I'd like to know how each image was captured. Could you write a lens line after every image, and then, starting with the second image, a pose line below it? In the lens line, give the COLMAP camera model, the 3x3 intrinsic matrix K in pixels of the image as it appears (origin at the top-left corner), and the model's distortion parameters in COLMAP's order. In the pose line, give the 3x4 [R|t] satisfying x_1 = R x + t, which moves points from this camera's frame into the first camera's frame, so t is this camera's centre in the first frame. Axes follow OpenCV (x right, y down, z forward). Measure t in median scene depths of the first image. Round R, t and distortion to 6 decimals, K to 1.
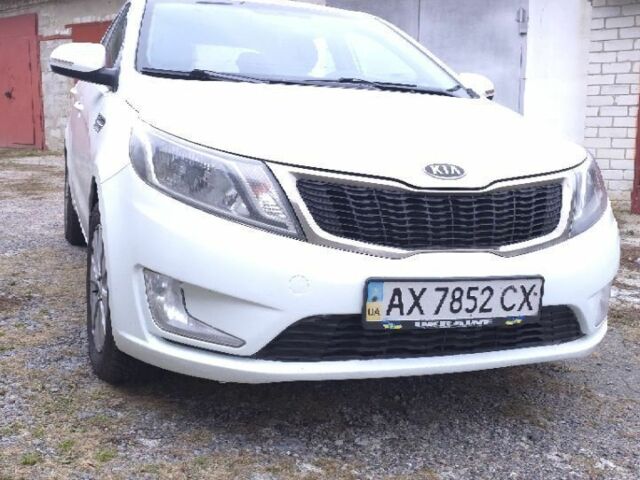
lens RADIAL K [[737.9, 0, 309.4], [0, 737.9, 238.7], [0, 0, 1]] dist [0.151632, -0.306046]
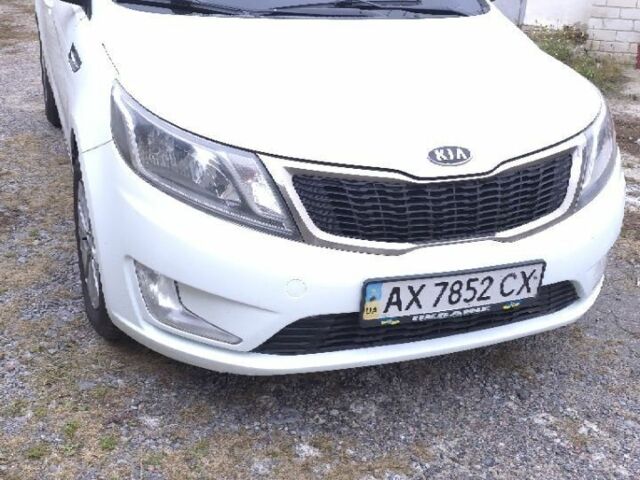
lens RADIAL K [[737.9, 0, 309.4], [0, 737.9, 238.7], [0, 0, 1]] dist [0.151632, -0.306046]
pose [[0.999902, -0.004280, 0.013295, -0.008412], [0.000714, 0.966316, 0.257358, -0.237743], [-0.013949, -0.257323, 0.966225, 0.068647]]
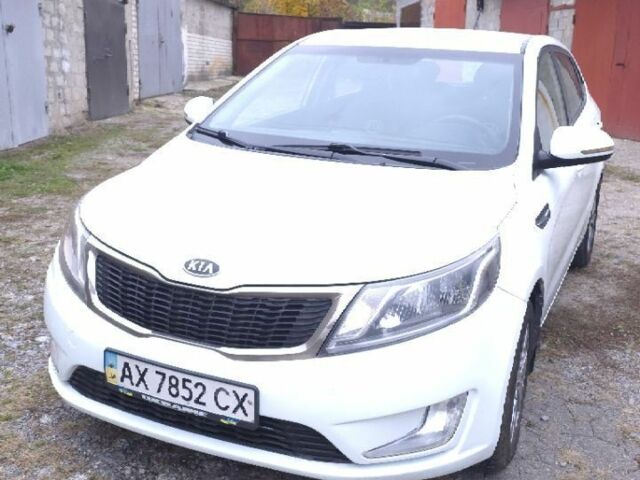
lens RADIAL K [[737.9, 0, 309.4], [0, 737.9, 238.7], [0, 0, 1]] dist [0.151632, -0.306046]
pose [[0.705933, 0.161138, -0.689705, 1.064045], [-0.112441, 0.986924, 0.115491, -0.283592], [0.699296, -0.003978, 0.714821, 0.344799]]
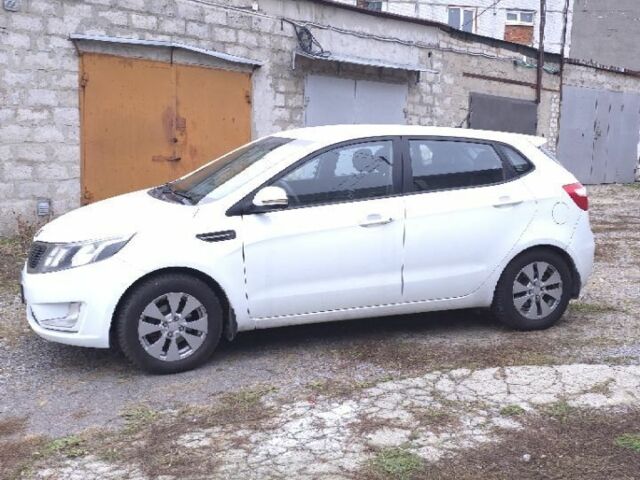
lens RADIAL K [[737.9, 0, 309.4], [0, 737.9, 238.7], [0, 0, 1]] dist [0.151632, -0.306046]
pose [[0.007038, 0.112984, -0.993572, 2.671803], [-0.171787, 0.978962, 0.110106, -0.504204], [0.985109, 0.169908, 0.026300, 1.852215]]
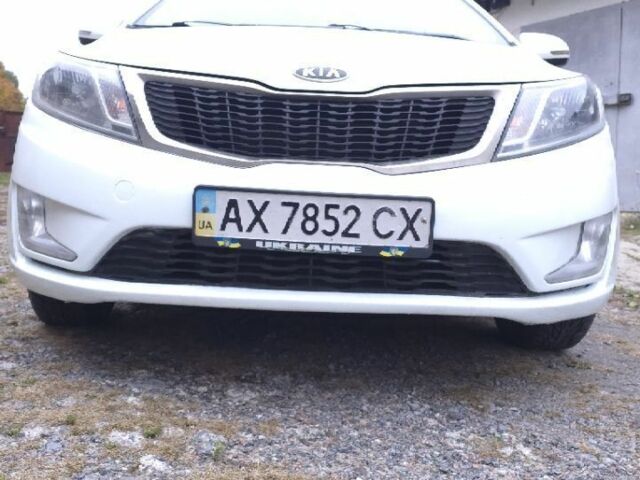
lens RADIAL K [[737.9, 0, 309.4], [0, 737.9, 238.7], [0, 0, 1]] dist [0.151632, -0.306046]
pose [[0.939601, 0.023781, -0.341445, 0.478343], [-0.053271, 0.995587, -0.077252, 0.167898], [0.338101, 0.090775, 0.936722, 0.219460]]
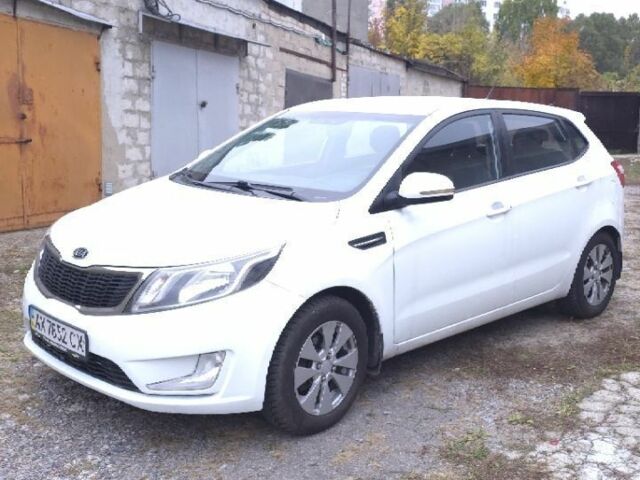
lens RADIAL K [[737.9, 0, 309.4], [0, 737.9, 238.7], [0, 0, 1]] dist [0.151632, -0.306046]
pose [[0.410682, 0.125179, -0.903145, 1.904663], [-0.147218, 0.986638, 0.069807, -0.318141], [0.899815, 0.104291, 0.423623, 0.776696]]
